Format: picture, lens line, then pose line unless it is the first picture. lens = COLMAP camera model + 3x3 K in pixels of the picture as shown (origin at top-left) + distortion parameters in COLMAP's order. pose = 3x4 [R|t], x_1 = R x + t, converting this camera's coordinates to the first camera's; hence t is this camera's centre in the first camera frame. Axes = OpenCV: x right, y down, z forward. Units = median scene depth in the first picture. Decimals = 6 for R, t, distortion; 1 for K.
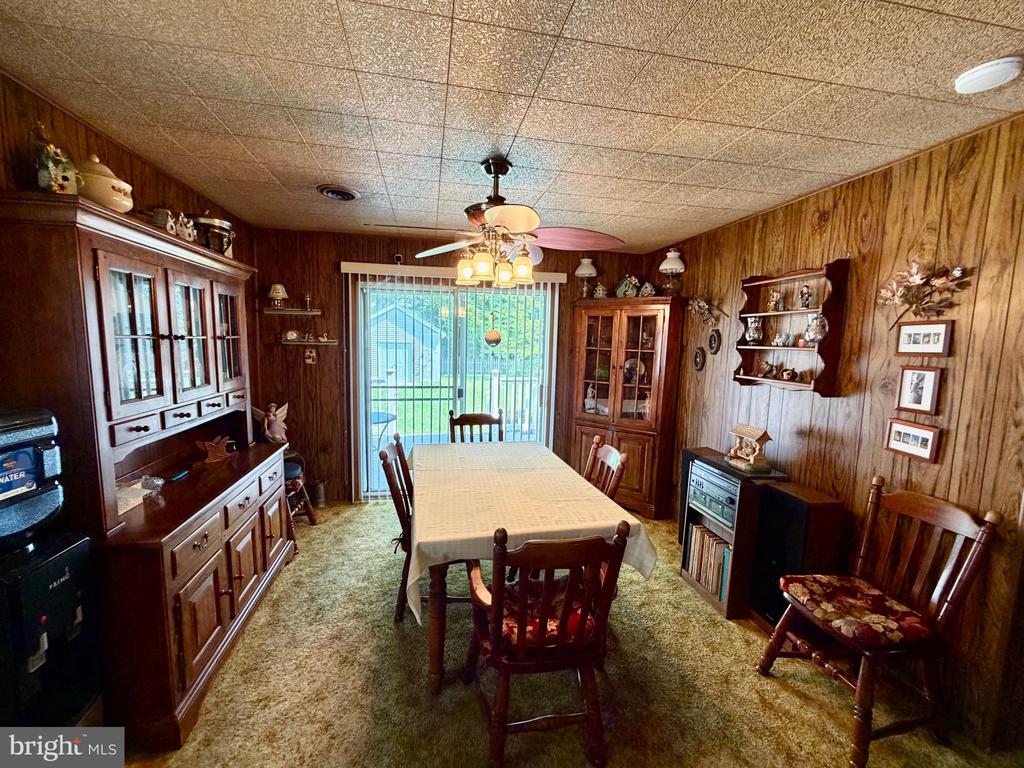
lens RADIAL K [[410.7, 0, 509.2], [0, 410.7, 382.4], [0, 0, 1]] dist [0.001185, 0.001722]
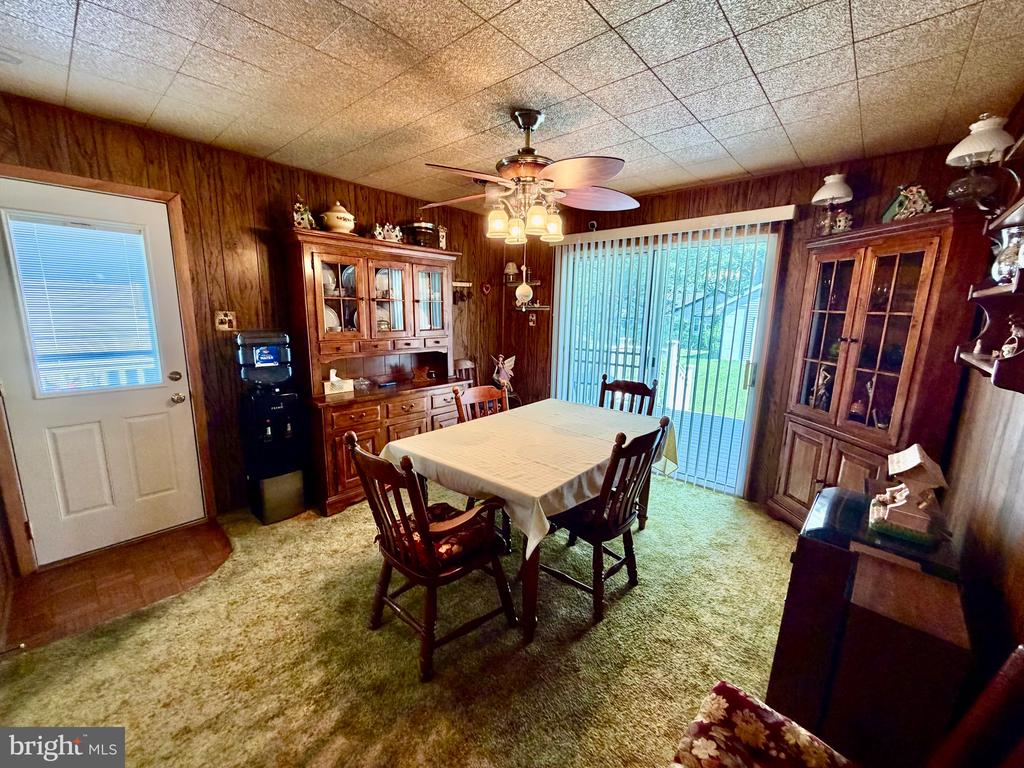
lens RADIAL K [[410.7, 0, 527.1], [0, 410.7, 385.1], [0, 0, 1]] dist [0.001185, 0.001722]
pose [[0.619278, 0.129198, -0.774469, 0.511423], [-0.083432, 0.991613, 0.098709, 0.011173], [0.780726, 0.003487, 0.624864, 0.236855]]
